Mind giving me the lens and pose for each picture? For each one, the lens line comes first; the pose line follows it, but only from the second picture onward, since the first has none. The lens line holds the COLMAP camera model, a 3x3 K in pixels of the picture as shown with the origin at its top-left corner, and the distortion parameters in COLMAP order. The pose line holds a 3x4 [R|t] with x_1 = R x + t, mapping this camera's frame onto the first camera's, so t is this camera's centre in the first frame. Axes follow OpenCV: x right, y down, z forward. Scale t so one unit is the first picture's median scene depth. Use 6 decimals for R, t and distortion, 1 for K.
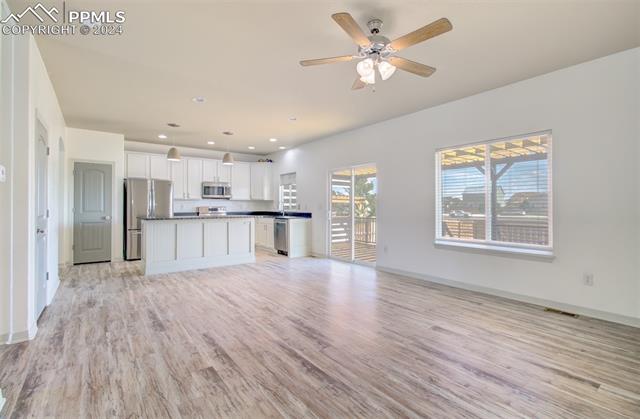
lens RADIAL K [[303.5, 0, 318.1], [0, 303.5, 206.0], [0, 0, 1]] dist [0.000476, 0.000384]
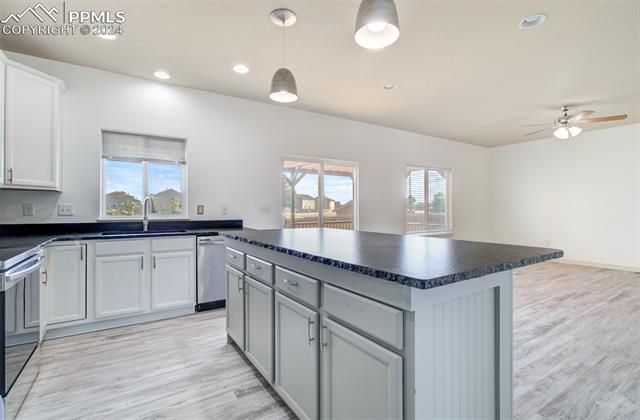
lens RADIAL K [[303.5, 0, 318.1], [0, 303.5, 206.5], [0, 0, 1]] dist [0.000476, 0.000384]
pose [[0.064573, -0.002422, 0.997910, -1.125520], [0.000319, 0.999997, 0.002406, -0.008552], [-0.997913, 0.000163, 0.064574, 1.546483]]
